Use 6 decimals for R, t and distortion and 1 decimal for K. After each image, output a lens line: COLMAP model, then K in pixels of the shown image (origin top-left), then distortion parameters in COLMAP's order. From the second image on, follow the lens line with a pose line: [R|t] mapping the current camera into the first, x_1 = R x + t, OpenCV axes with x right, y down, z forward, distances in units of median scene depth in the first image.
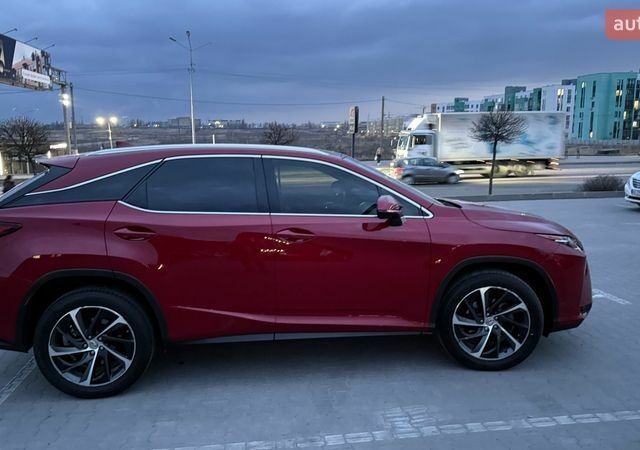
lens RADIAL K [[578.9, 0, 320.6], [0, 578.9, 217.2], [0, 0, 1]] dist [0.092739, -0.167866]
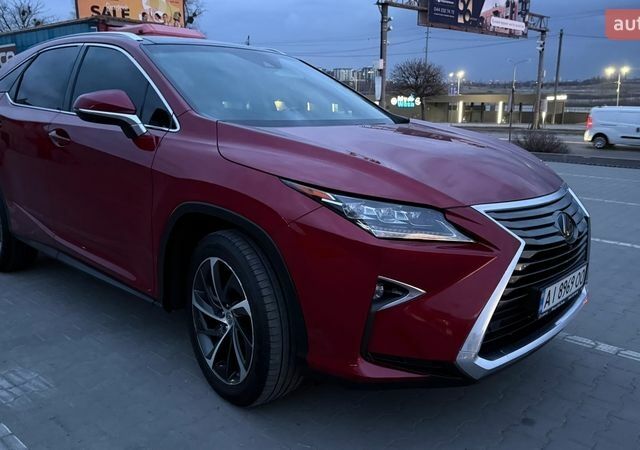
lens RADIAL K [[578.9, 0, 320.6], [0, 578.9, 217.2], [0, 0, 1]] dist [0.092739, -0.167866]
pose [[0.636873, 0.173668, -0.751154, 0.122967], [-0.120099, 0.984753, 0.125849, -0.000977], [0.761557, 0.010062, 0.648020, 0.109558]]
